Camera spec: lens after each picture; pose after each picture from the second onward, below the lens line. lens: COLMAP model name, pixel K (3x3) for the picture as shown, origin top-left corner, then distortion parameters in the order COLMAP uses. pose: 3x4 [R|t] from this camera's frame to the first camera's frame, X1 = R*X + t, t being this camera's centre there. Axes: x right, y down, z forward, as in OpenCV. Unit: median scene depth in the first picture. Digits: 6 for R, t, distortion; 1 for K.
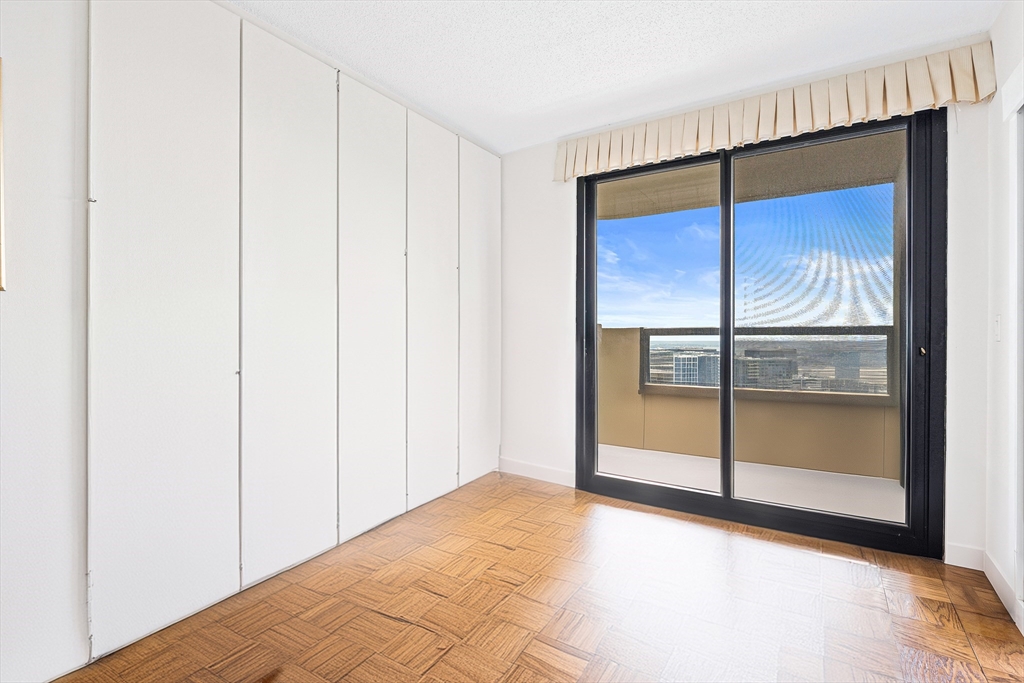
lens RADIAL K [[497.6, 0, 509.4], [0, 497.6, 340.9], [0, 0, 1]] dist [0.001321, 0.000277]
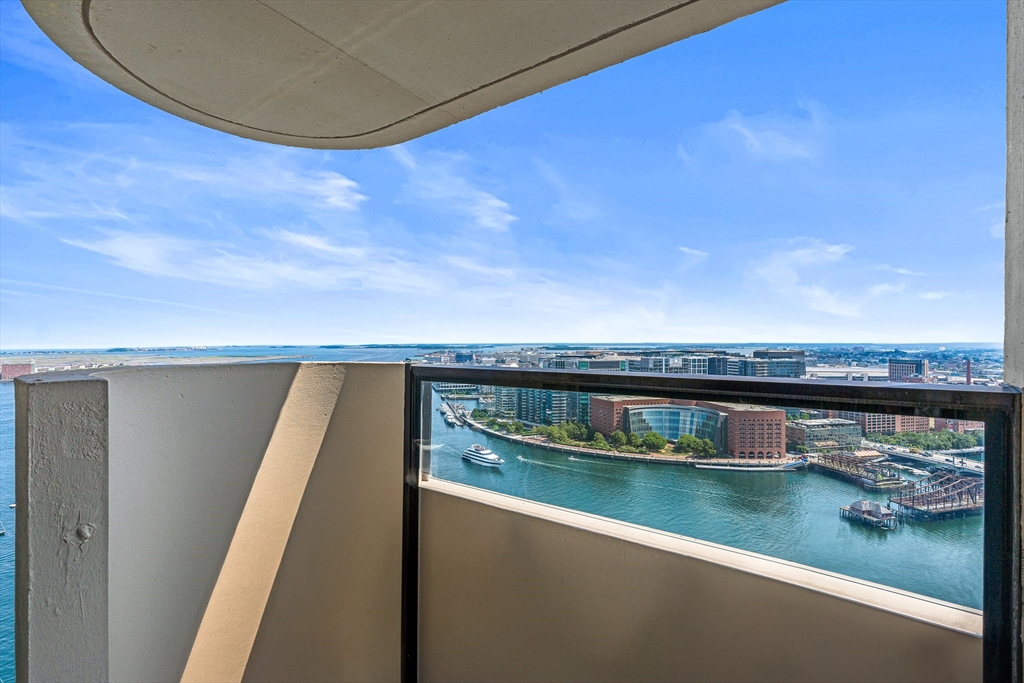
lens RADIAL K [[467.0, 0, 517.0], [0, 467.0, 340.7], [0, 0, 1]] dist [-0.000275, 0.000154]
pose [[0.999671, -0.005857, -0.024970, 0.228326], [0.005719, 0.999968, -0.005571, -0.076649], [0.025001, 0.005427, 0.999673, 0.670581]]
